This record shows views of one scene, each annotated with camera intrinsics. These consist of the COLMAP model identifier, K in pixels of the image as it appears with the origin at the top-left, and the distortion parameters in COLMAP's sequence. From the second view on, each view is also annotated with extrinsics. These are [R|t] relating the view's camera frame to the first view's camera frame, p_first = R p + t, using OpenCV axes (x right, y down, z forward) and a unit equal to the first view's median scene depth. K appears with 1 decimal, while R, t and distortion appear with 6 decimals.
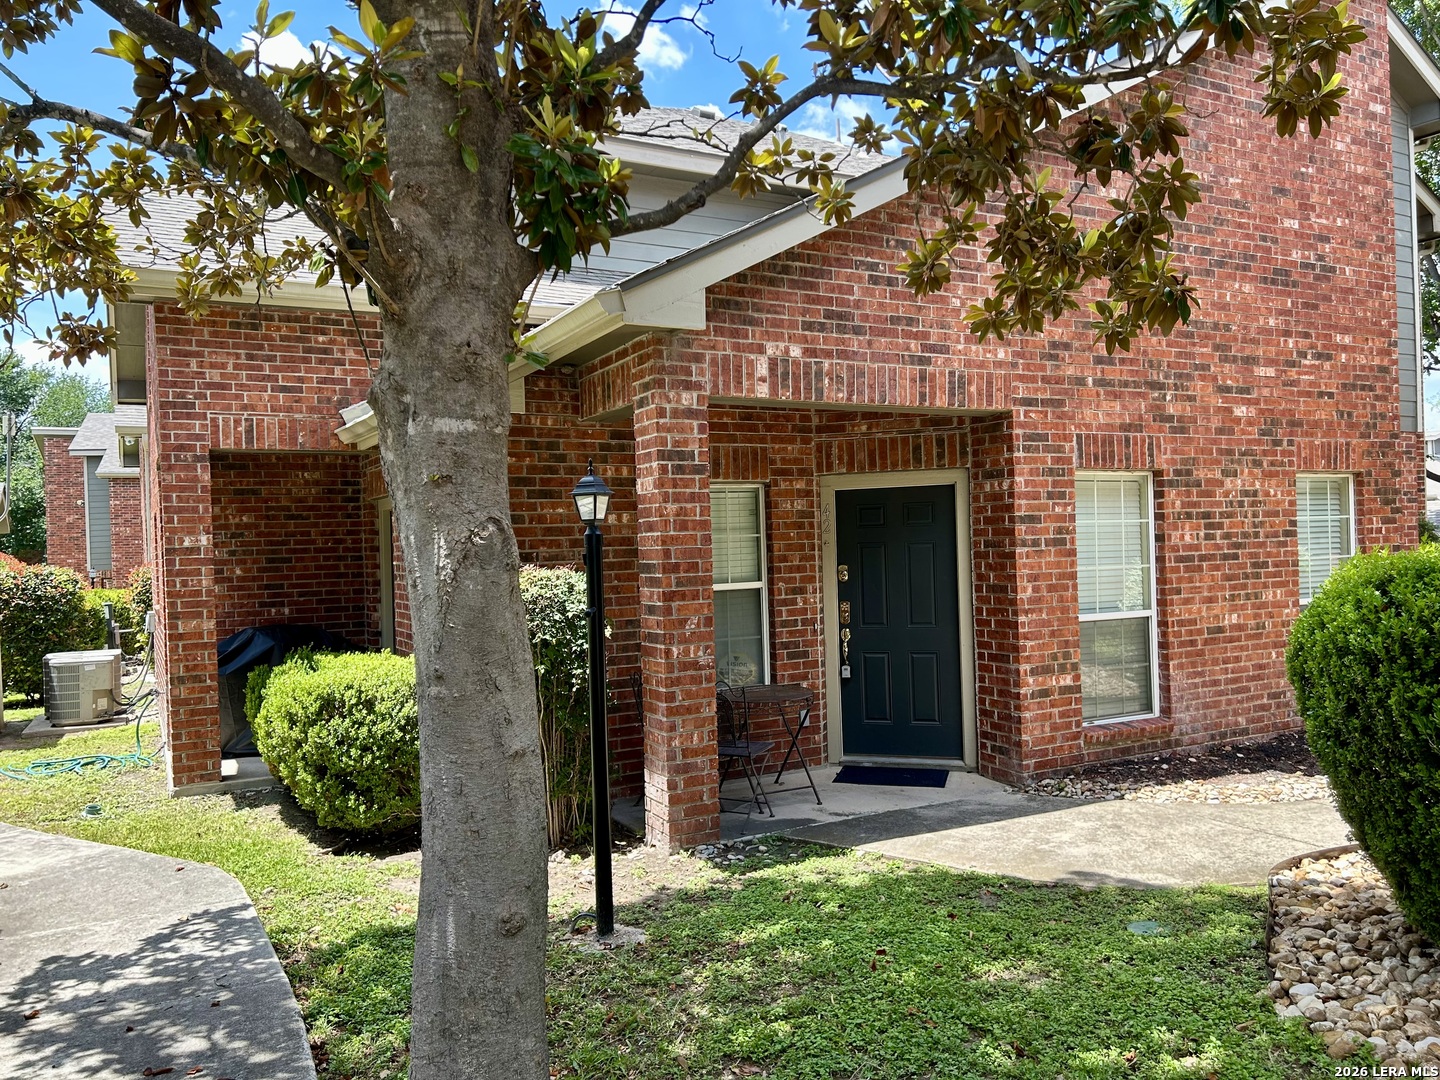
lens RADIAL K [[1078.7, 0, 723.3], [0, 1078.7, 547.5], [0, 0, 1]] dist [0.073246, -0.078342]
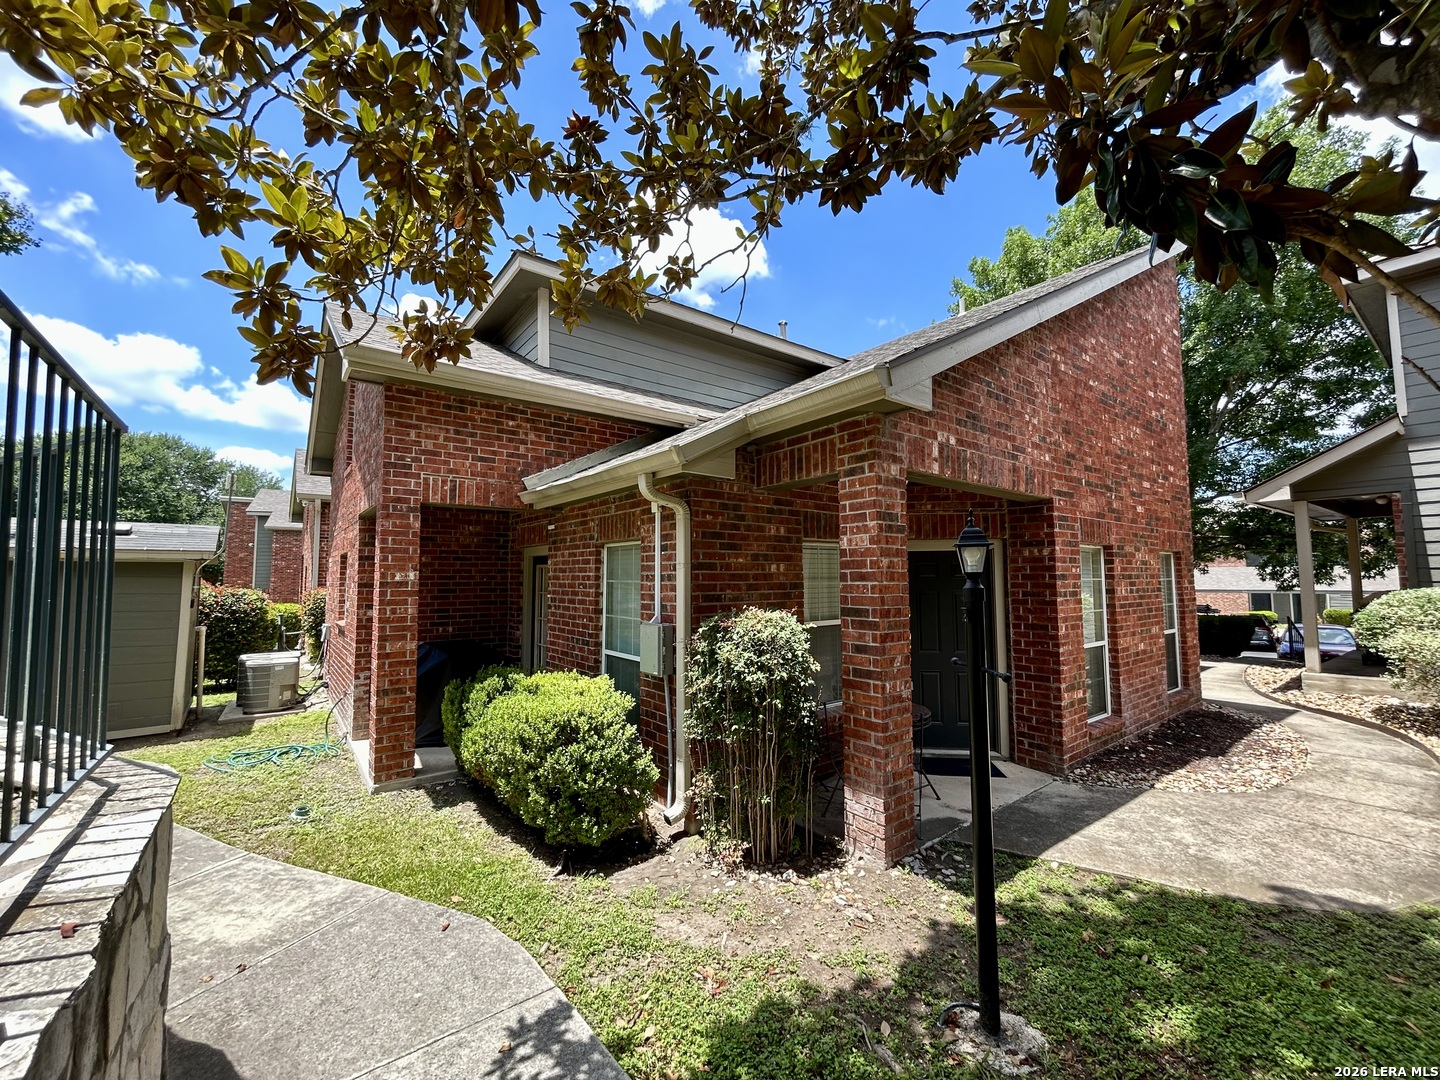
lens RADIAL K [[582.5, 0, 717.9], [0, 582.5, 540.1], [0, 0, 1]] dist [-0.000126, 0.001684]
pose [[0.987045, 0.035607, 0.156443, -0.282269], [-0.024064, 0.996888, -0.075067, -0.006918], [-0.158629, 0.070329, 0.984830, 0.351156]]
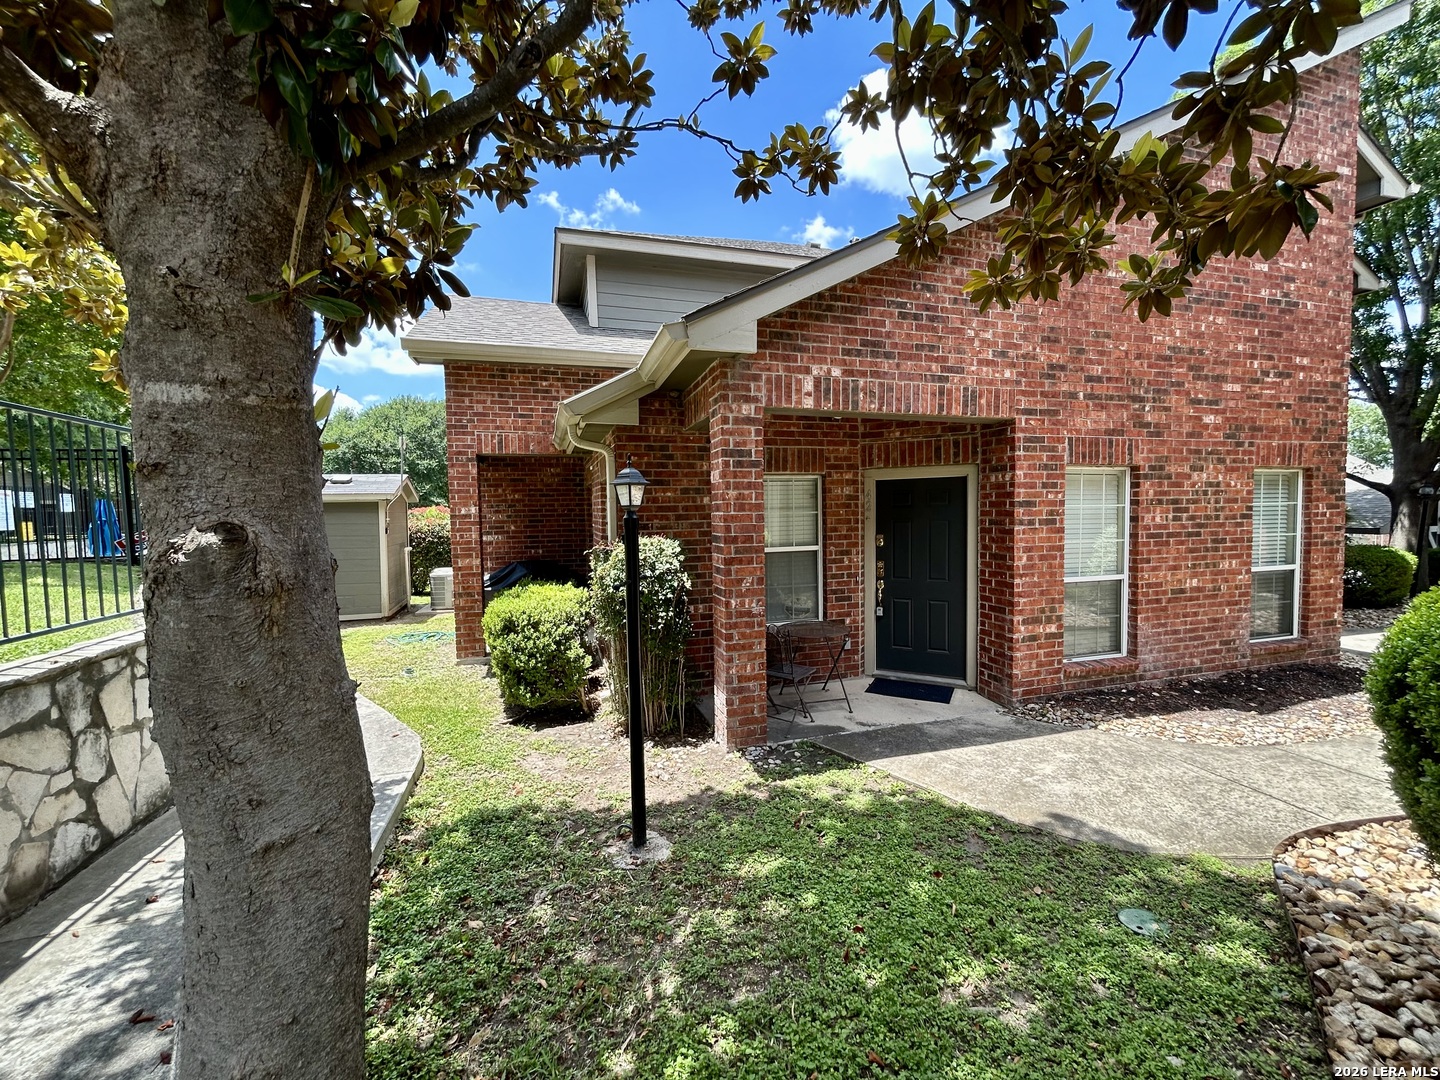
lens RADIAL K [[582.5, 0, 718.6], [0, 582.5, 539.3], [0, 0, 1]] dist [-0.000126, 0.001684]
pose [[0.979085, 0.024178, -0.202009, 0.068897], [-0.013954, 0.998556, 0.051885, -0.015555], [0.202972, -0.047982, 0.978008, 0.261833]]
